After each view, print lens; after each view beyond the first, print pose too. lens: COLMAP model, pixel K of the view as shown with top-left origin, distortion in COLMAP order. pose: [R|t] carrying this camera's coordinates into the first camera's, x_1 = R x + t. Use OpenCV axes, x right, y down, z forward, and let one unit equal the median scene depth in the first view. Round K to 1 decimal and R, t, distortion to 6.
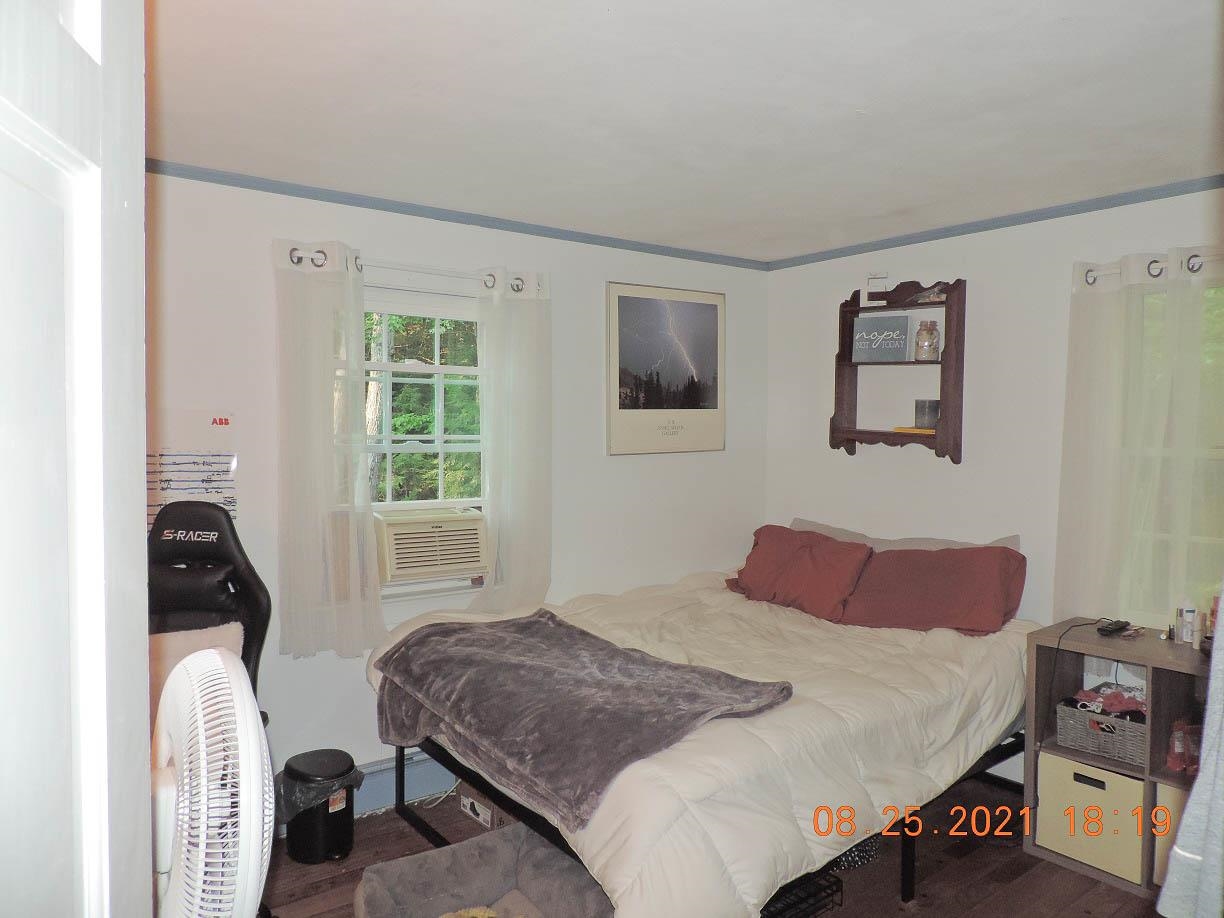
lens RADIAL K [[880.8, 0, 612.0], [0, 880.8, 459.0], [0, 0, 1]] dist [0.001196, 0.000728]
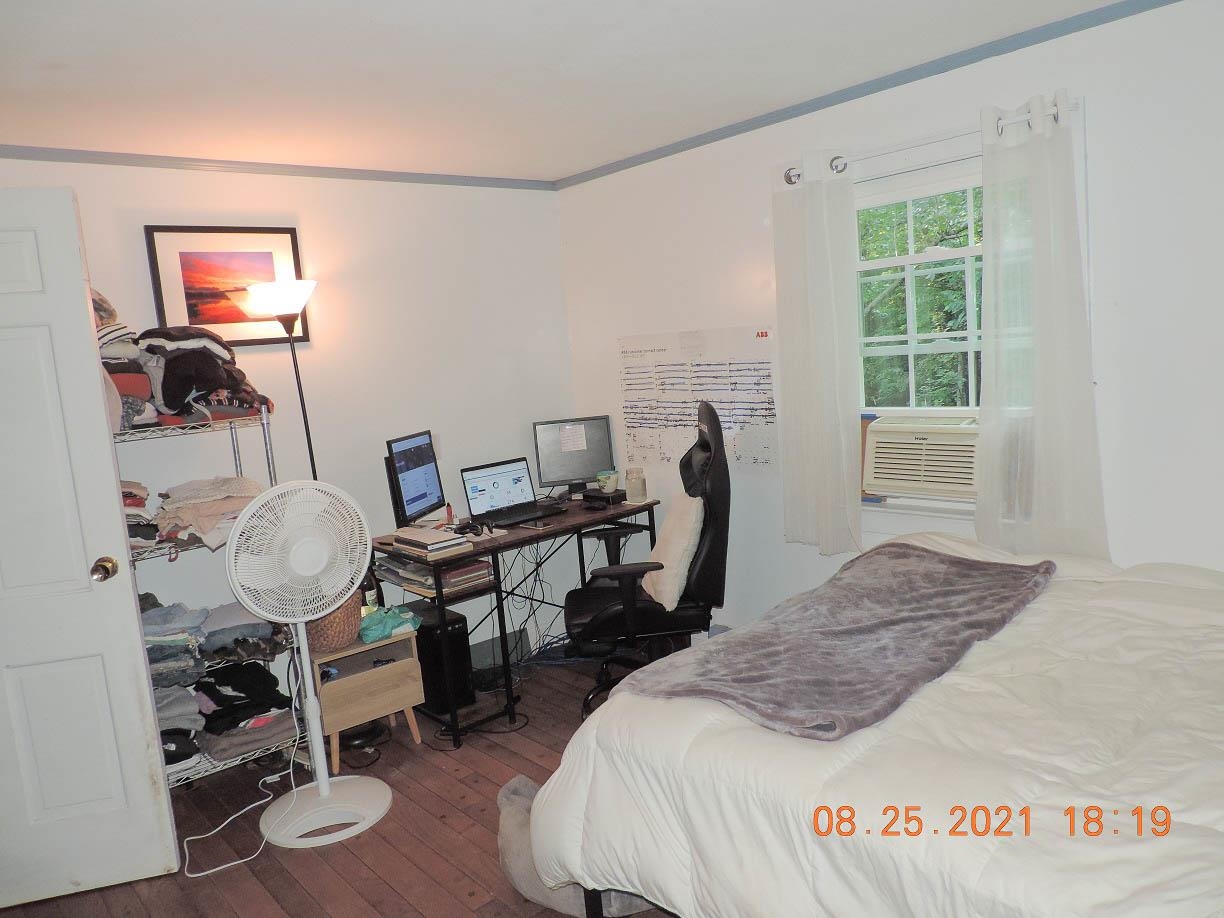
lens RADIAL K [[880.8, 0, 612.0], [0, 880.8, 459.0], [0, 0, 1]] dist [0.001196, 0.000728]
pose [[0.065110, 0.113494, -0.991403, 0.677635], [0.054812, 0.991604, 0.117116, -0.023394], [0.996372, -0.061966, 0.058343, 0.641075]]
